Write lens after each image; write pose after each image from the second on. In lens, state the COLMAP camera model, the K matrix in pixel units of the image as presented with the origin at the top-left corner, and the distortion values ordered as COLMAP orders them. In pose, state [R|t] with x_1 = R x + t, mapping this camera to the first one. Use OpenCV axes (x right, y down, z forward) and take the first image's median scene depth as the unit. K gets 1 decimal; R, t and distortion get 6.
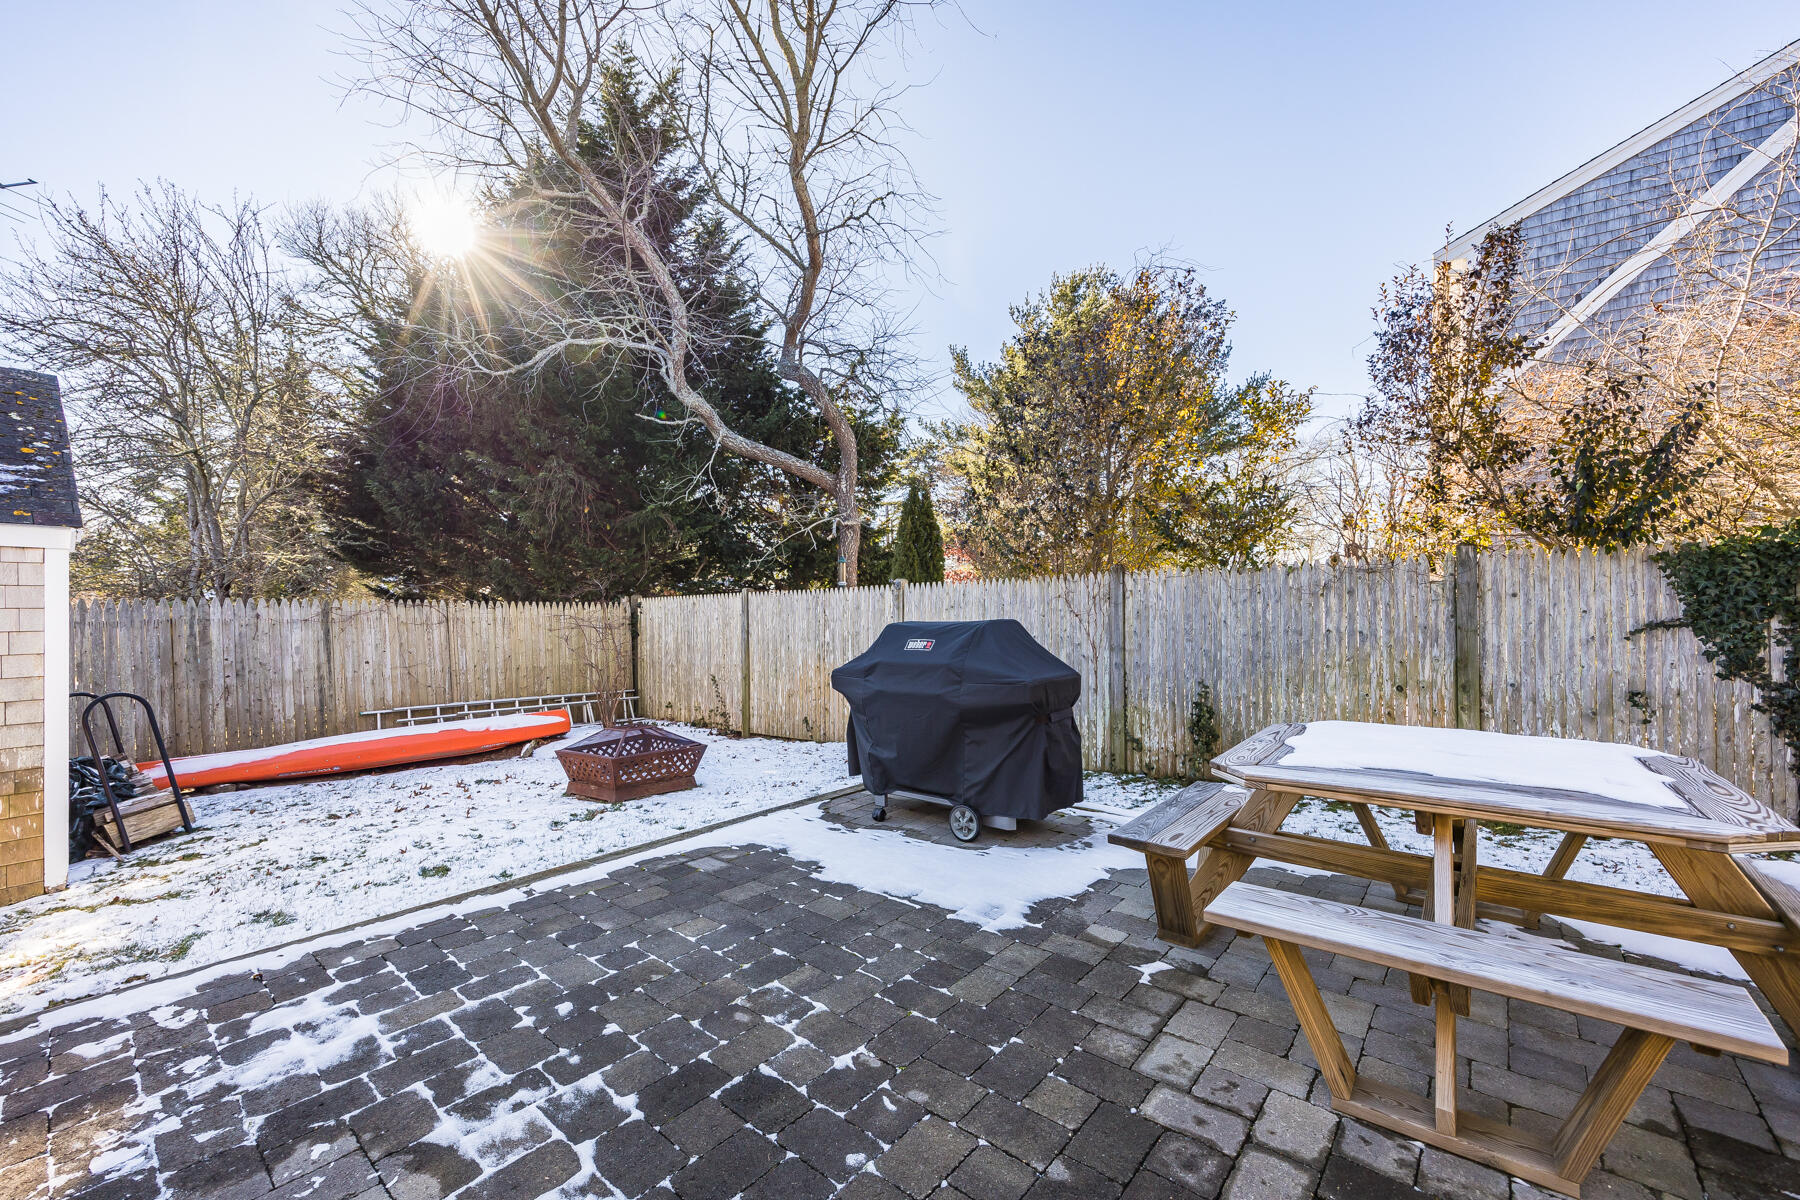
lens RADIAL K [[715.0, 0, 902.4], [0, 715.0, 608.2], [0, 0, 1]] dist [0.000018, -0.000003]
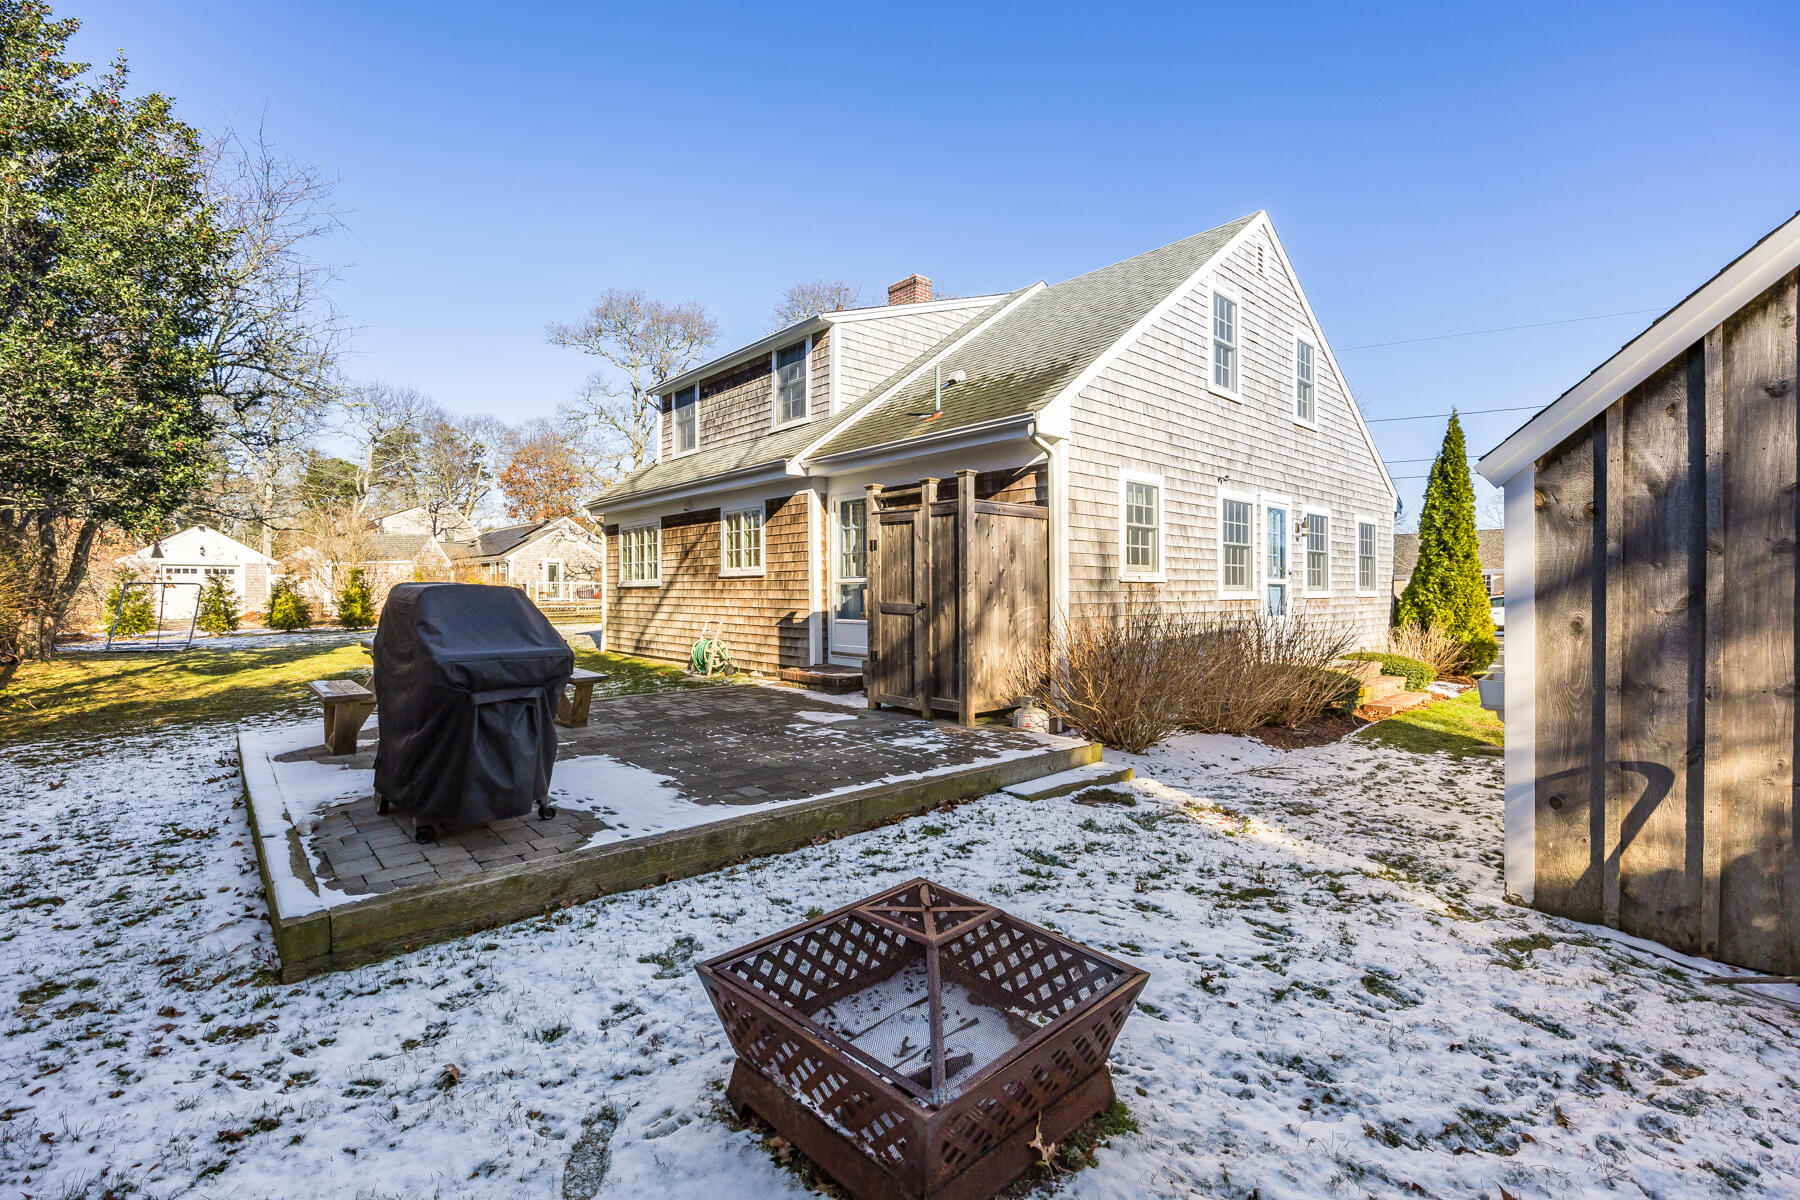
lens RADIAL K [[776.5, 0, 901.1], [0, 776.5, 598.8], [0, 0, 1]] dist [-0.002279, -0.000130]
pose [[-0.992253, 0.005266, 0.124124, -0.607926], [0.004928, 0.999983, -0.003026, 0.045762], [-0.124137, -0.002391, -0.992262, 2.008085]]
